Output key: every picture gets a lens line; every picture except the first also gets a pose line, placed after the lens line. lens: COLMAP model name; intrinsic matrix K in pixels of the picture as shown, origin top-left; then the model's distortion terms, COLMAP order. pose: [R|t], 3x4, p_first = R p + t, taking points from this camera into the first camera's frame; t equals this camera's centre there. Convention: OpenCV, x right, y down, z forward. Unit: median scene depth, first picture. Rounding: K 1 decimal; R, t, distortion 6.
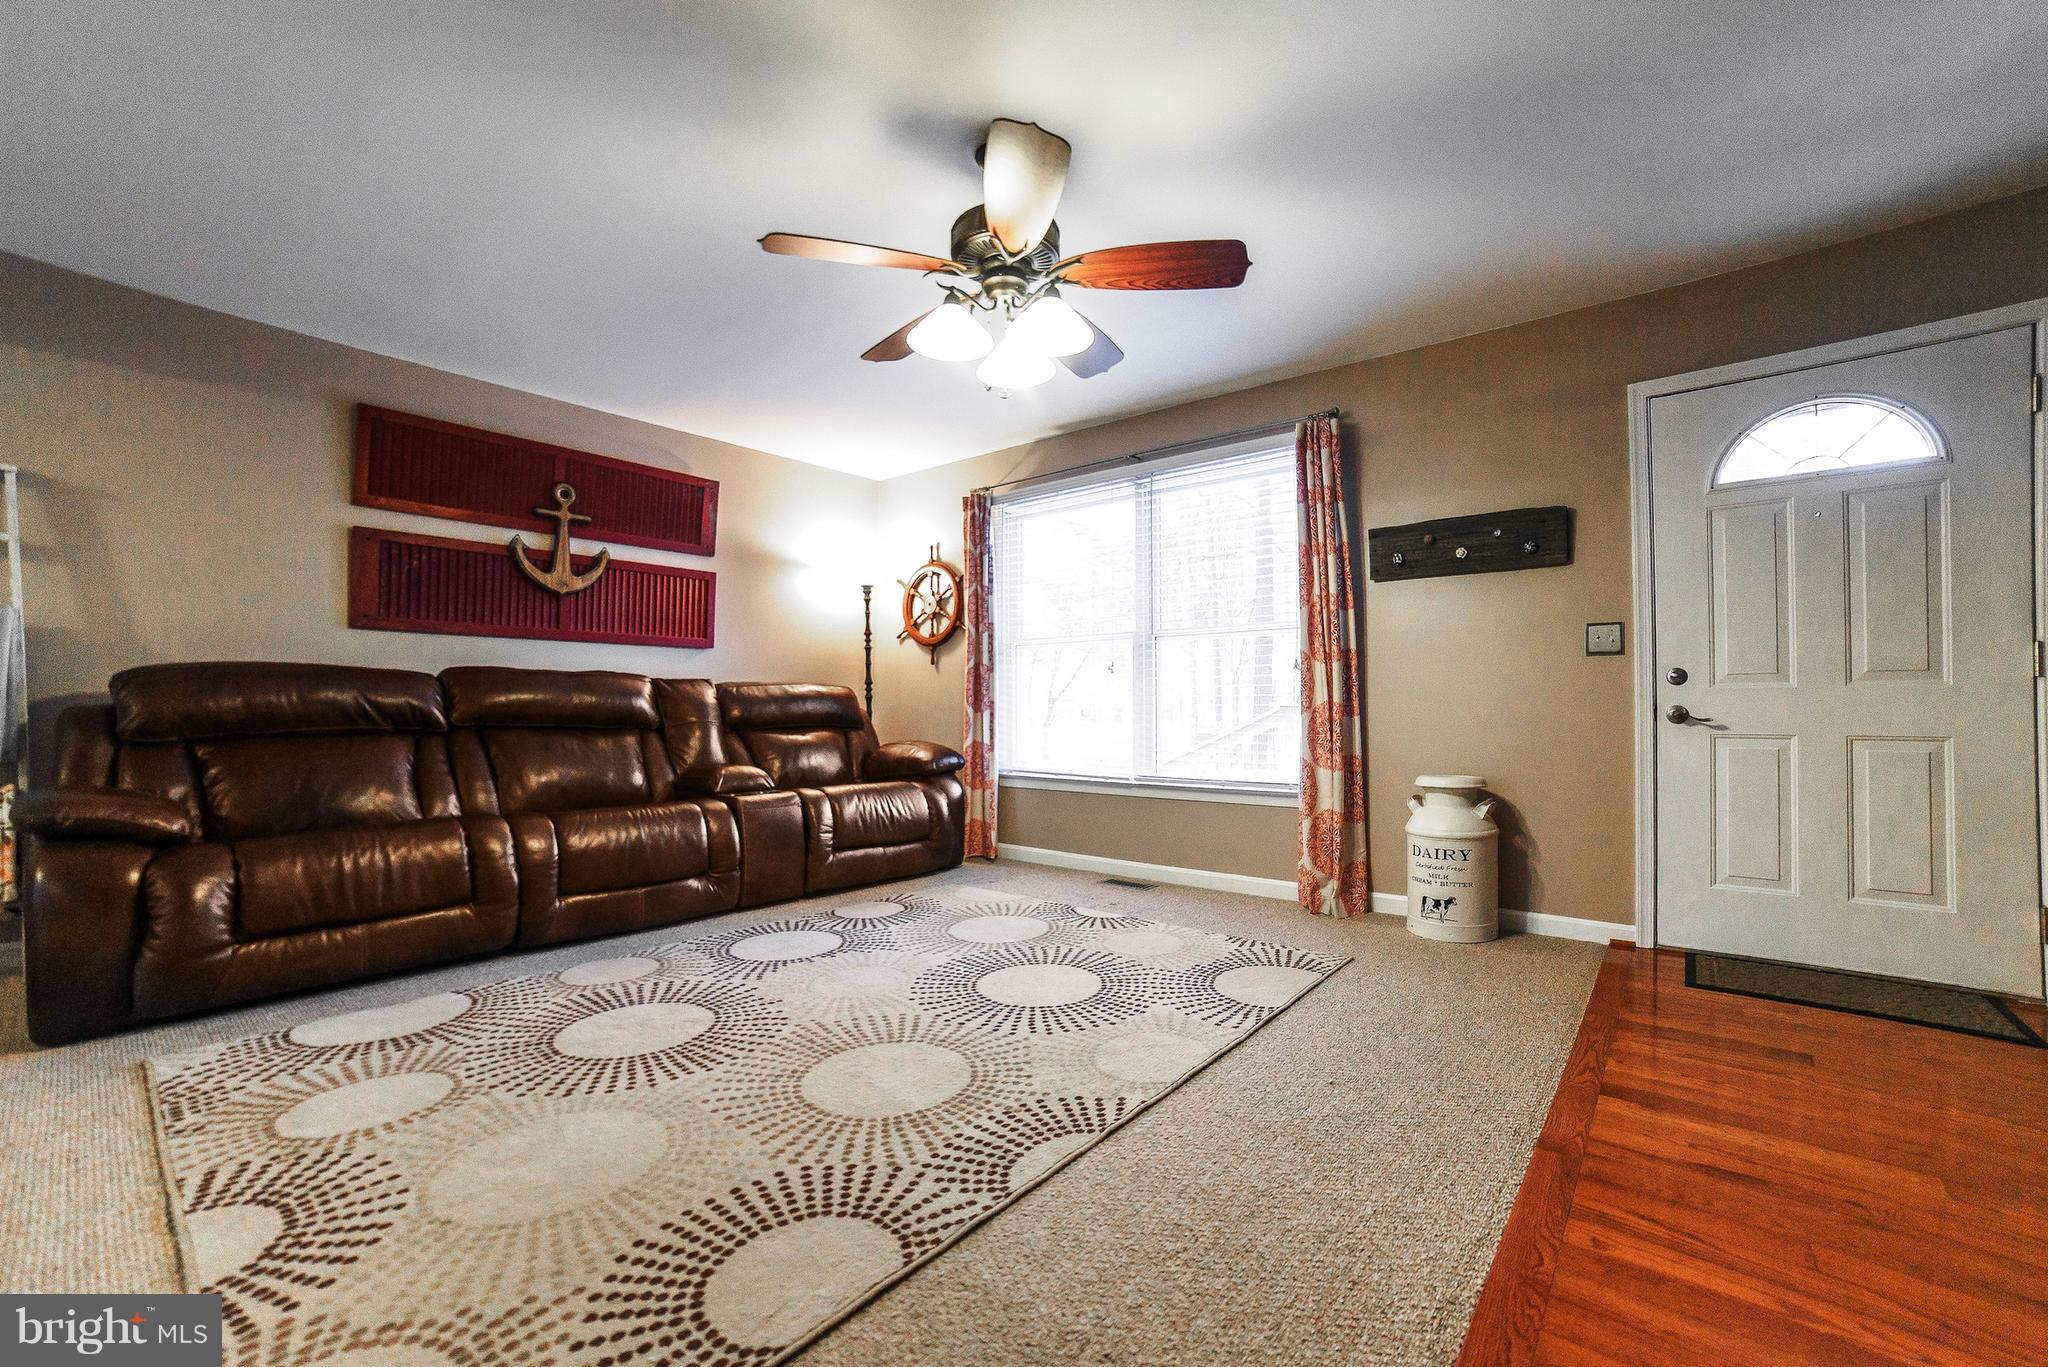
lens RADIAL K [[842.0, 0, 1011.7], [0, 842.0, 690.8], [0, 0, 1]] dist [-0.042596, 0.001567]
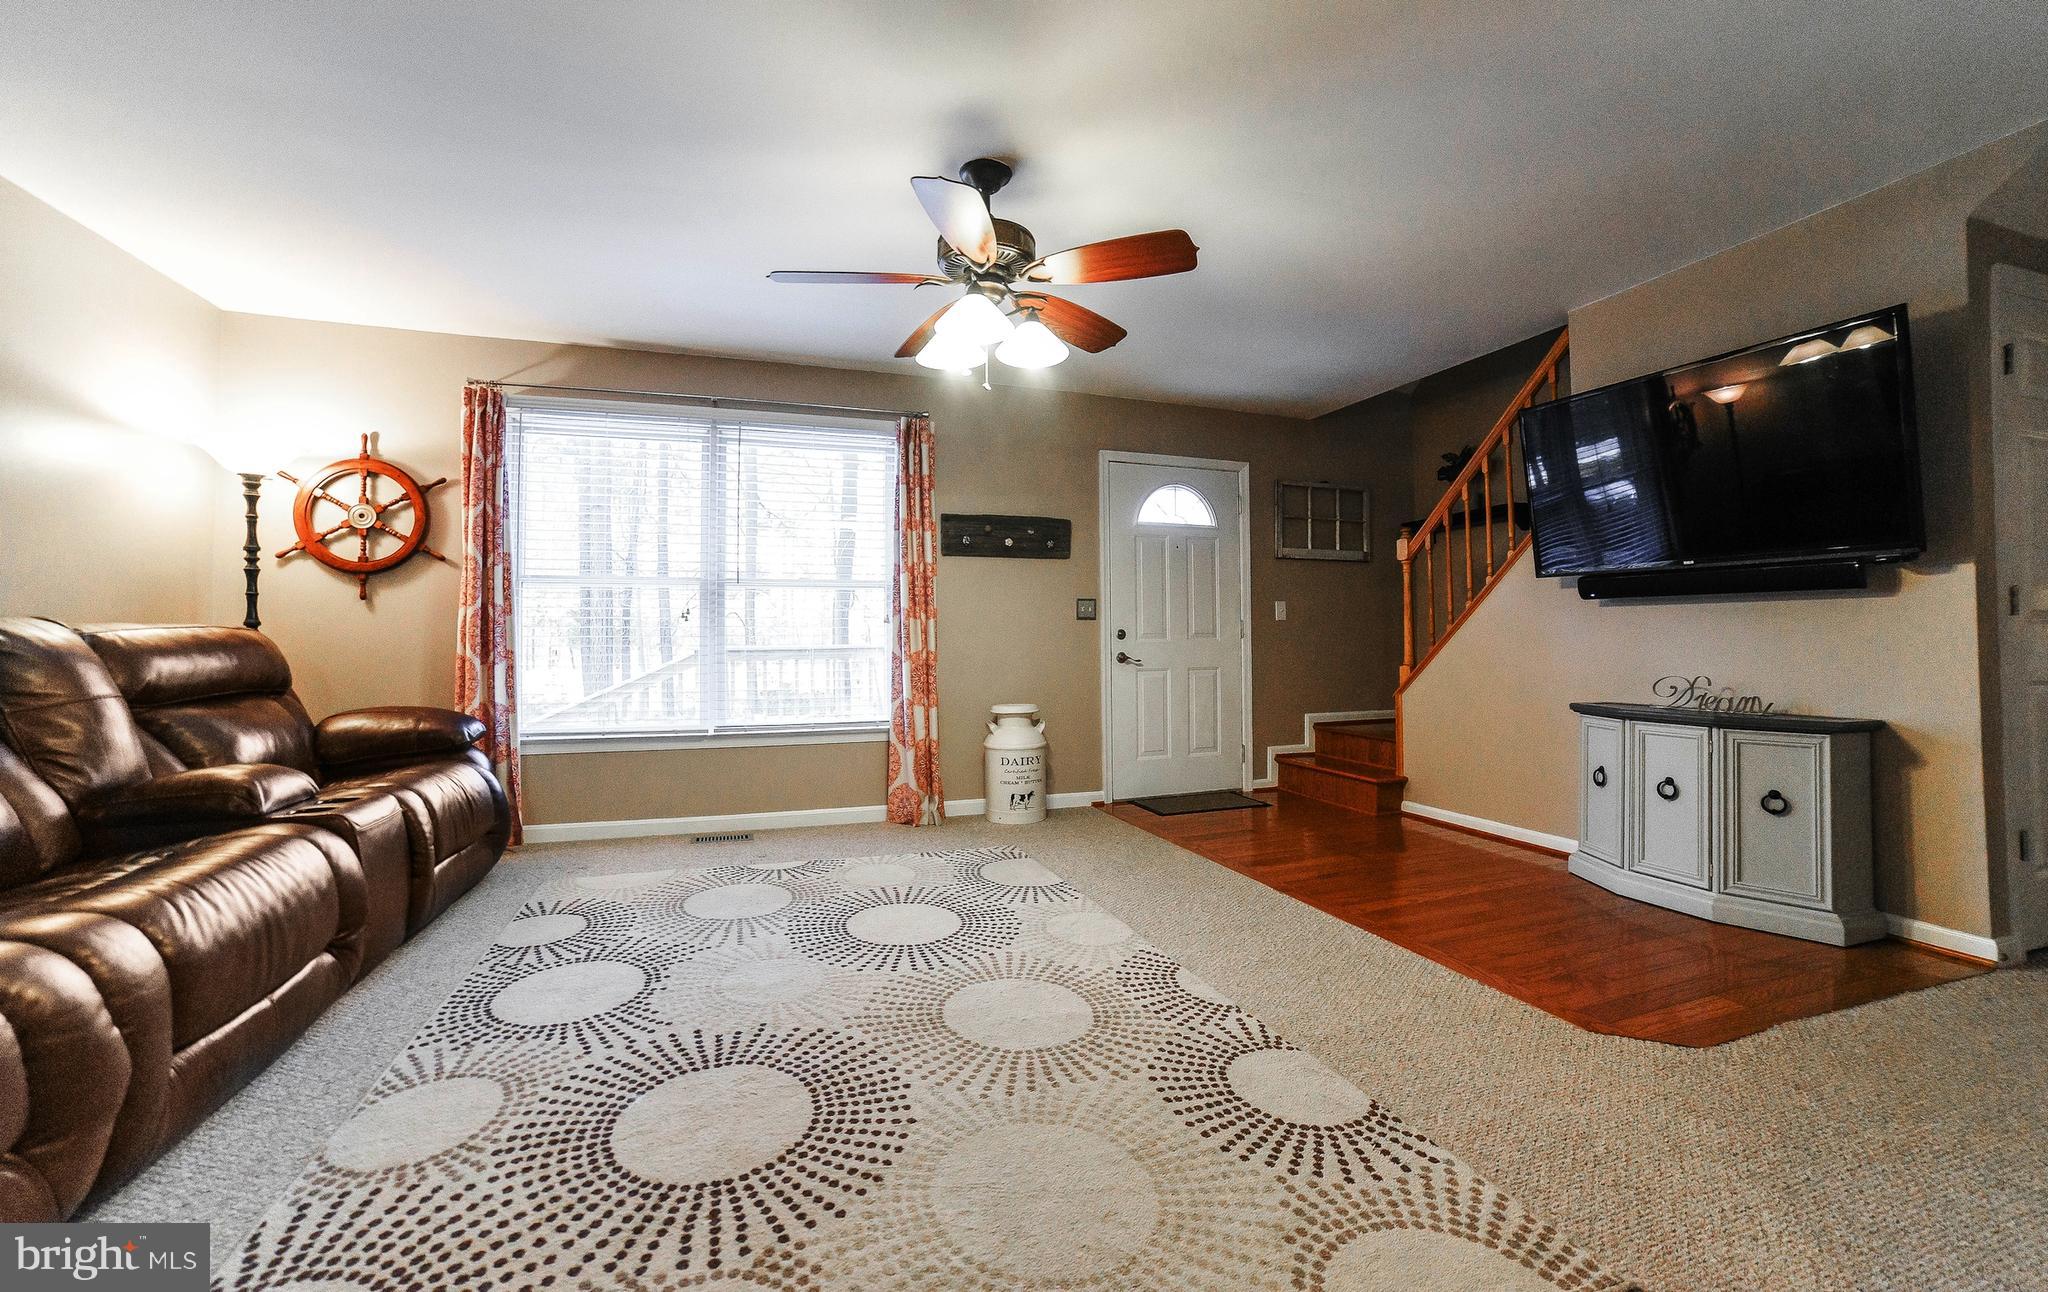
lens RADIAL K [[832.1, 0, 1024.0], [0, 832.1, 625.2], [0, 0, 1]] dist [-0.037139, 0.000548]
pose [[0.513046, 0.009956, 0.858303, -0.635972], [-0.013942, 0.999897, -0.003265, -0.024460], [-0.858248, -0.010291, 0.513132, 0.259542]]
